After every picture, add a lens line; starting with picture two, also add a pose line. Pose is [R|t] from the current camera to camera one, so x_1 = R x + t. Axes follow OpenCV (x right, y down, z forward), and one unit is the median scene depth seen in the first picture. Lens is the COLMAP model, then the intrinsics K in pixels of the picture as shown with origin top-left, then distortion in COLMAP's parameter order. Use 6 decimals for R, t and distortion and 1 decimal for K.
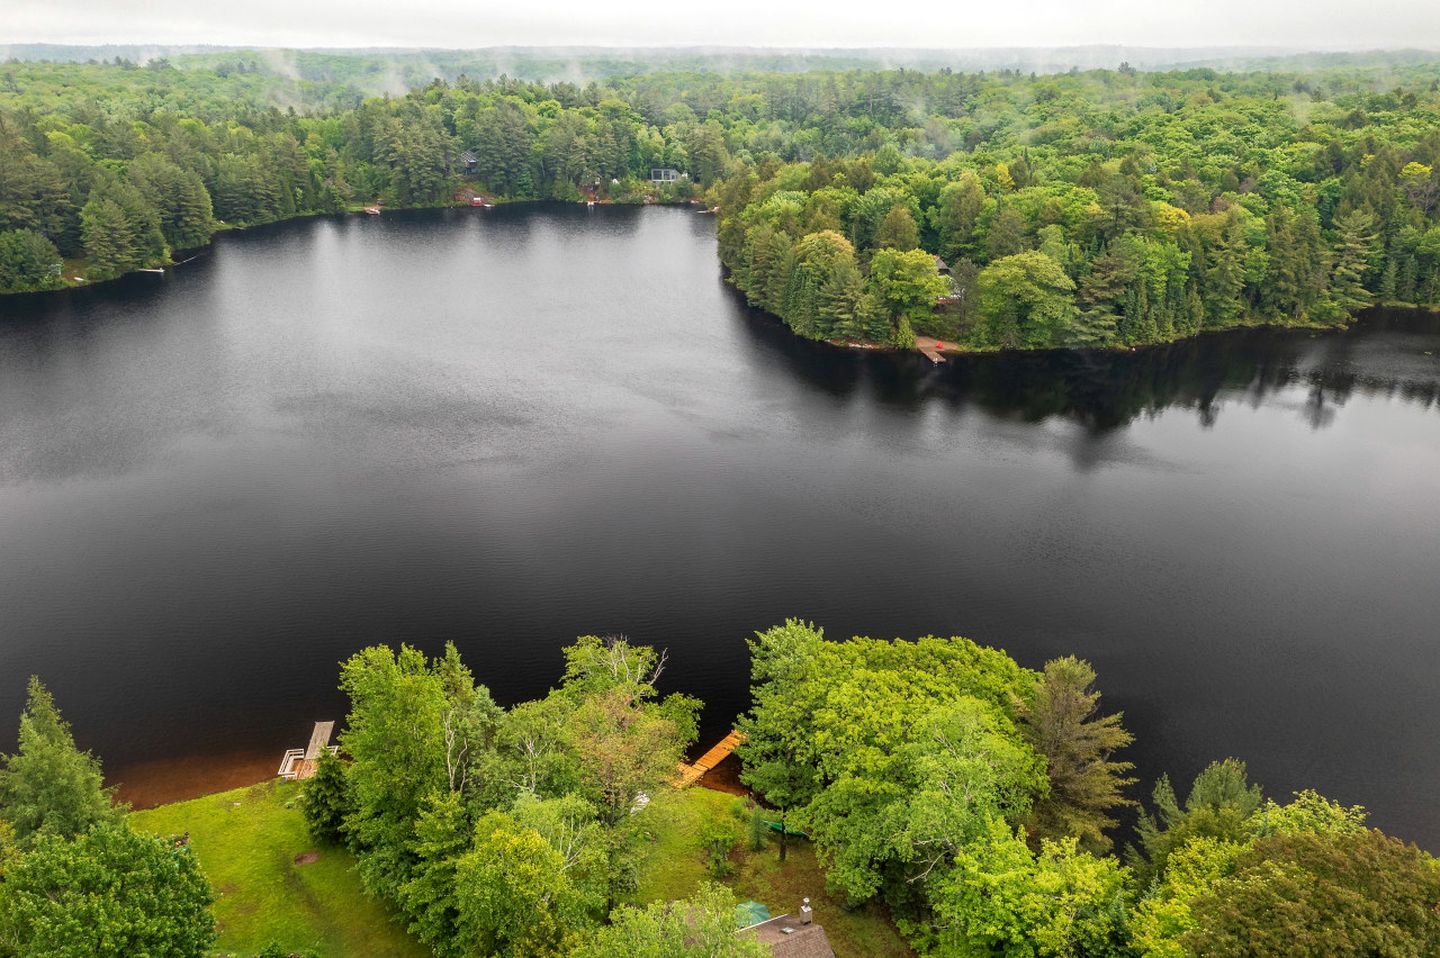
lens RADIAL K [[1181.4, 0, 756.3], [0, 1181.4, 404.5], [0, 0, 1]] dist [-0.016910, 0.014739]
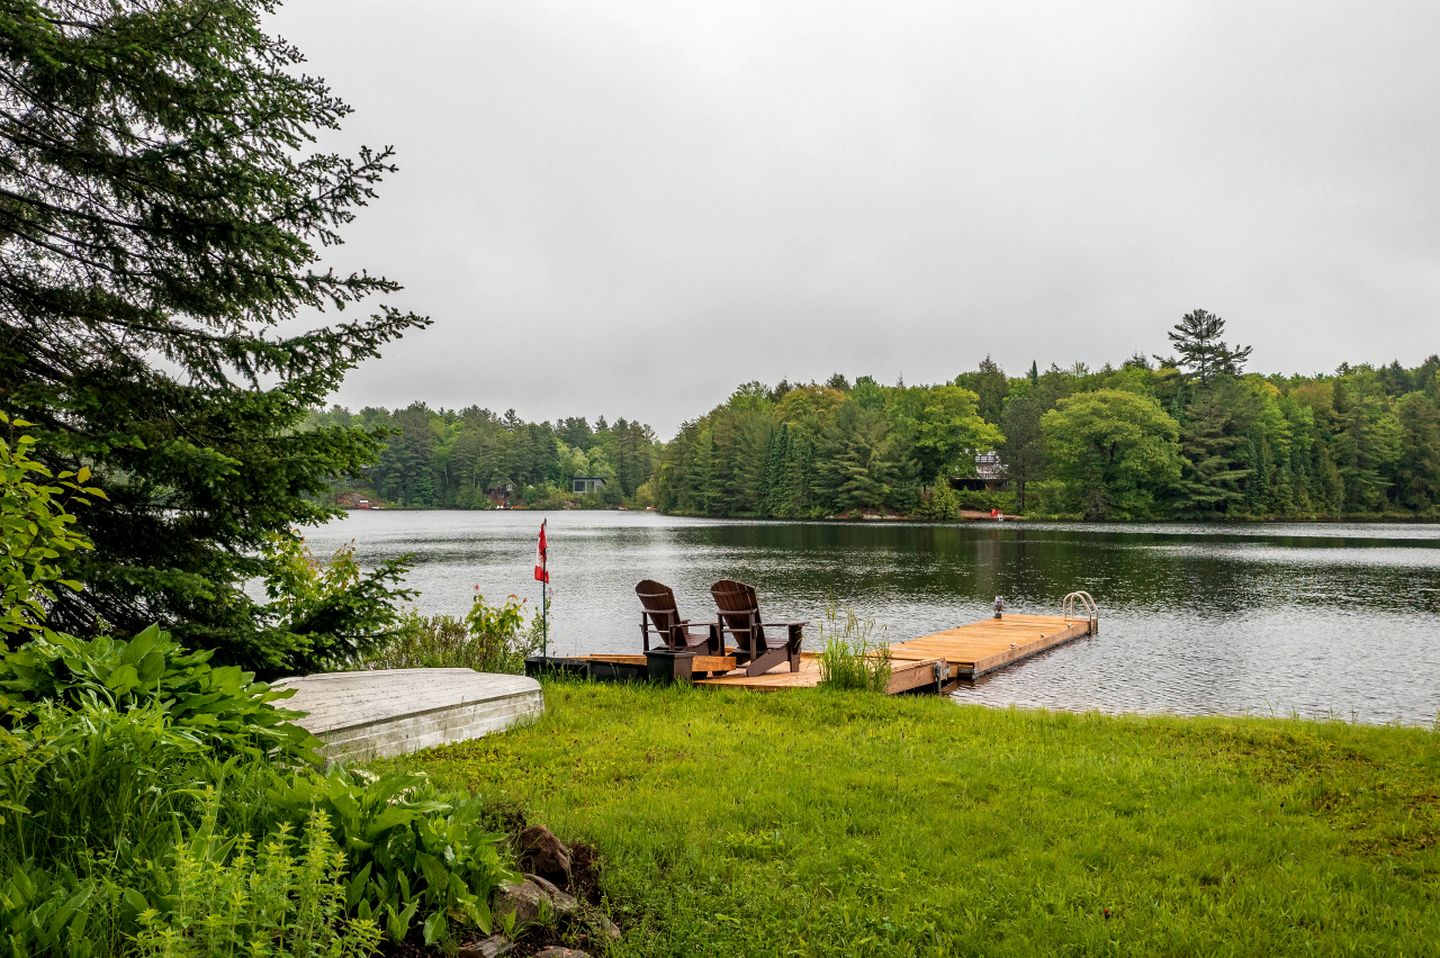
lens RADIAL K [[1181.4, 0, 750.1], [0, 1181.4, 392.9], [0, 0, 1]] dist [-0.016910, 0.014739]
pose [[0.997996, 0.007476, 0.062840, -0.029354], [0.016064, 0.930547, -0.365819, 0.130262], [-0.061210, 0.366095, 0.928562, 0.342163]]
